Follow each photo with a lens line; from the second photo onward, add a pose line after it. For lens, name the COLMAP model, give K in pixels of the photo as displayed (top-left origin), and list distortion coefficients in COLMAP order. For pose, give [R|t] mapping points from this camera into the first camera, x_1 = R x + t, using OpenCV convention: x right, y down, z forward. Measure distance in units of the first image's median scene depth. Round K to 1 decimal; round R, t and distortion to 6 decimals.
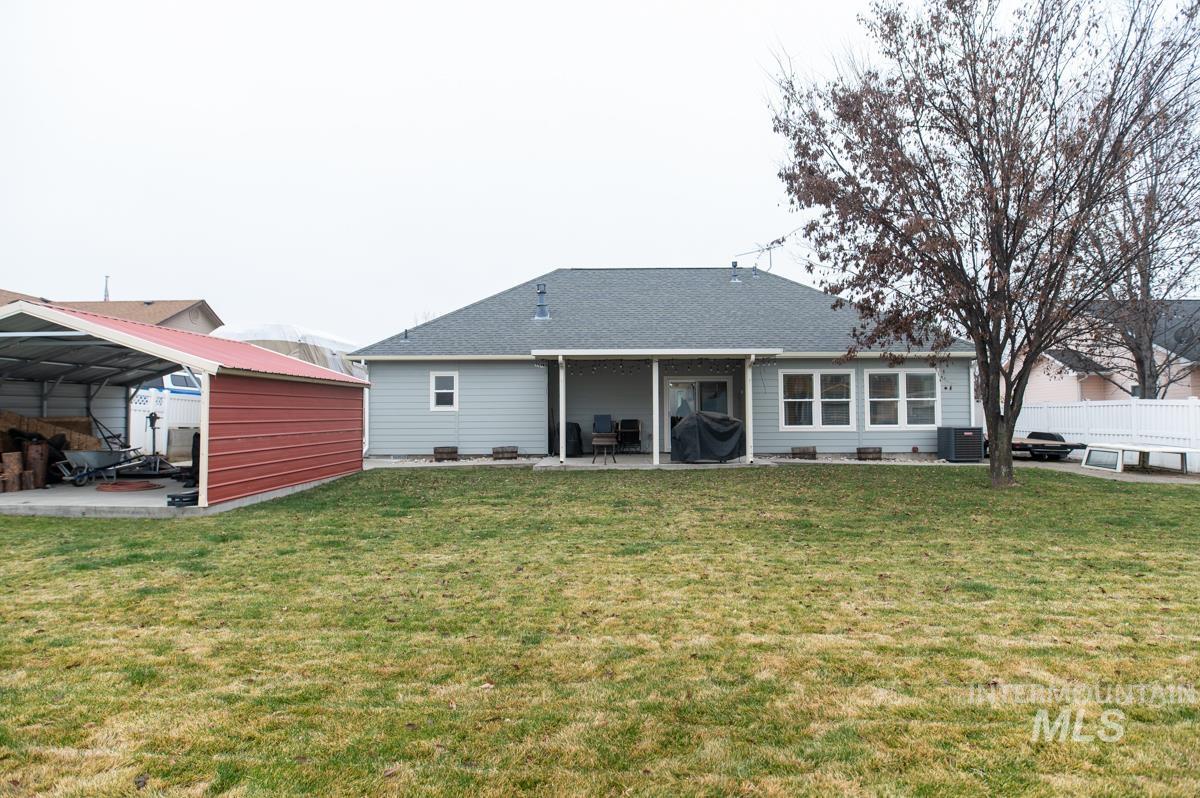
lens RADIAL K [[691.2, 0, 604.6], [0, 691.2, 396.0], [0, 0, 1]] dist [-0.022467, 0.000264]
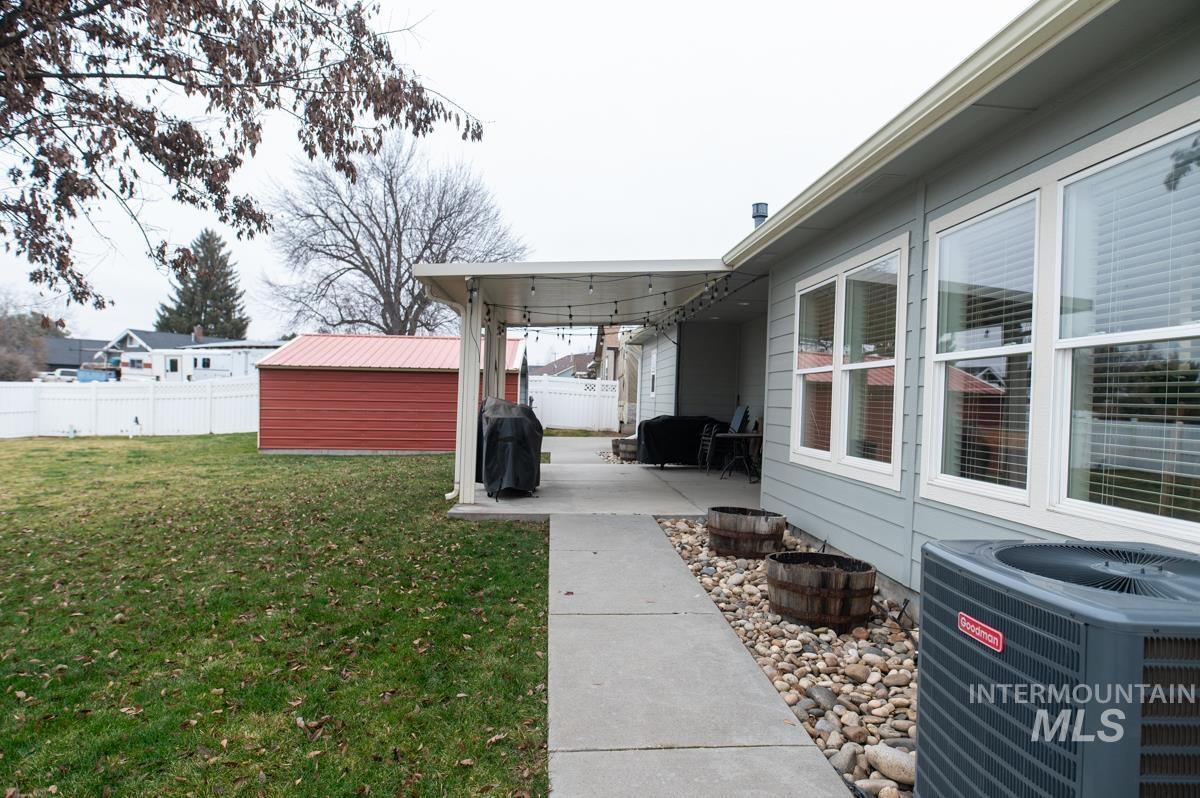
lens RADIAL K [[691.2, 0, 604.6], [0, 691.2, 396.0], [0, 0, 1]] dist [-0.022467, 0.000264]
pose [[0.089077, 0.004586, -0.996014, 0.602611], [-0.001467, 0.999989, 0.004473, 0.017212], [0.996024, 0.001063, 0.089083, 0.886434]]
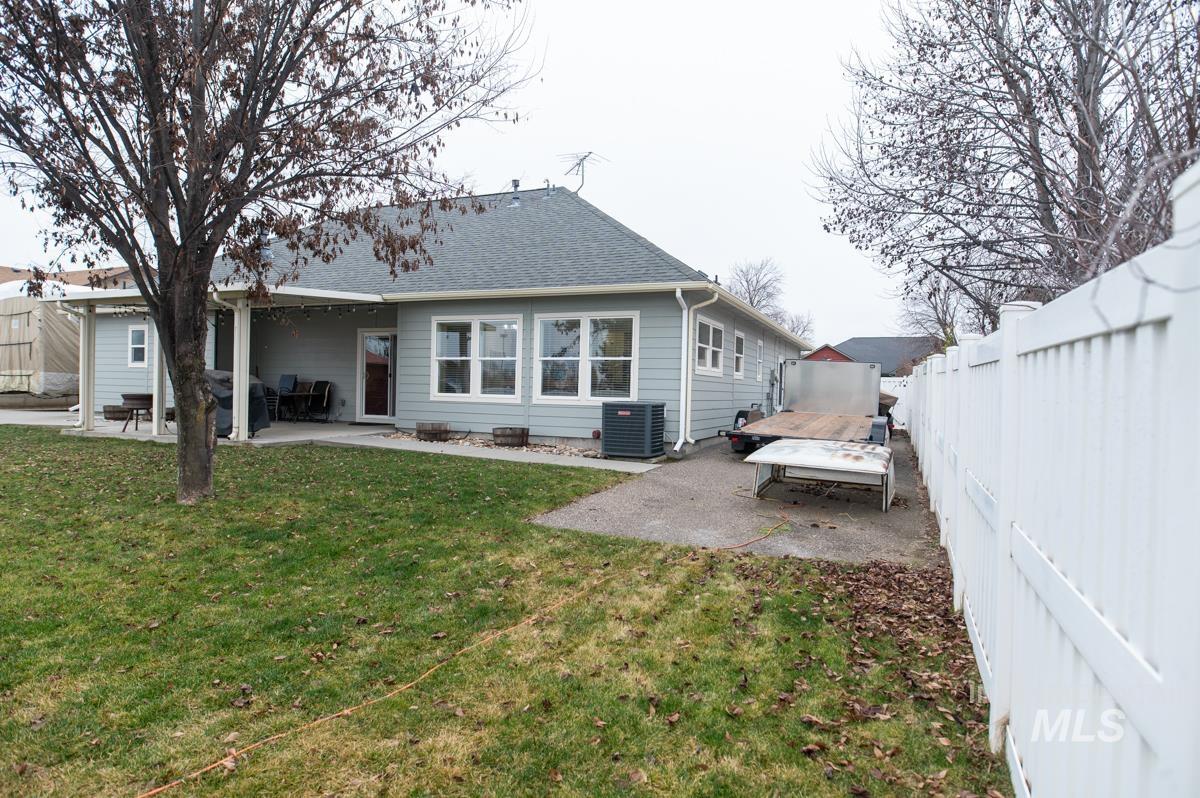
lens RADIAL K [[704.4, 0, 604.7], [0, 704.4, 397.9], [0, 0, 1]] dist [-0.020863, 0.000094]
pose [[0.923270, 0.029553, -0.383014, 0.725933], [-0.013718, 0.998937, 0.044008, 0.012897], [0.383907, -0.035377, 0.922694, 0.377442]]
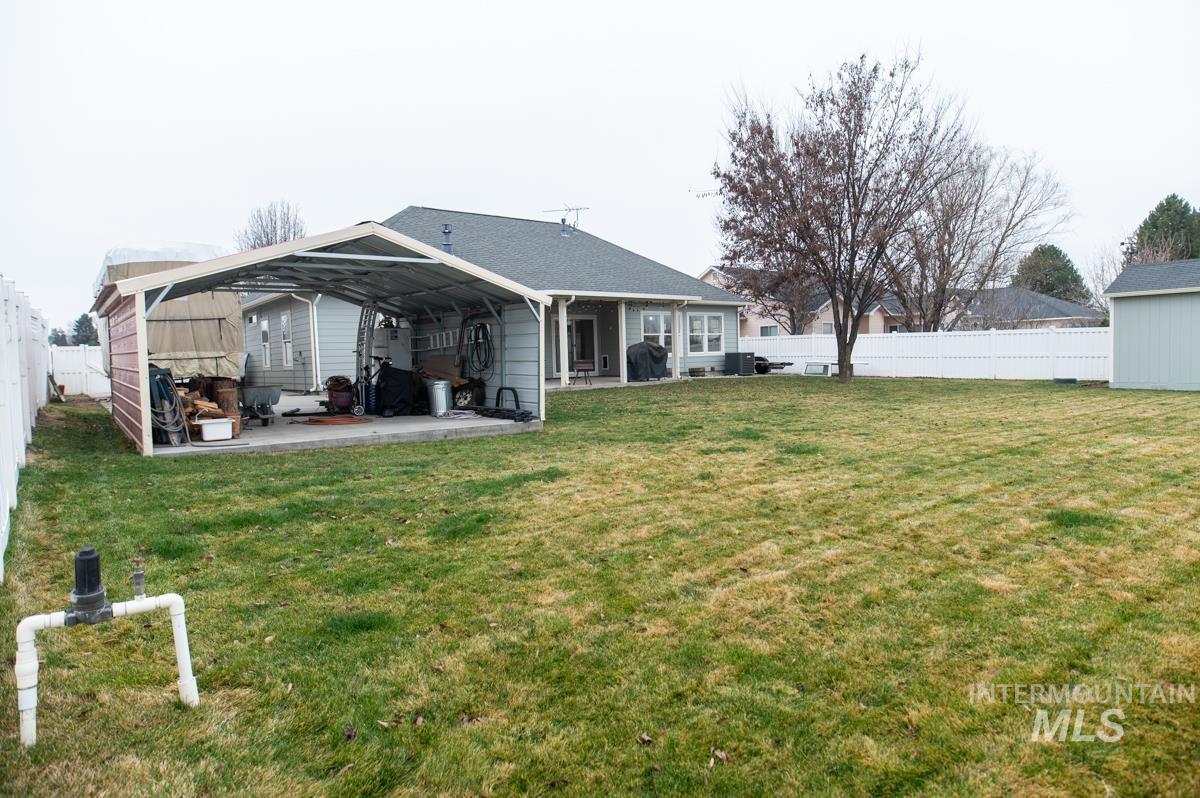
lens RADIAL K [[691.2, 0, 604.6], [0, 691.2, 396.0], [0, 0, 1]] dist [-0.022467, 0.000264]
pose [[0.776915, -0.054522, 0.627241, -0.644794], [0.001109, 0.996360, 0.085233, 0.010855], [-0.629605, -0.065523, 0.774147, 0.015422]]
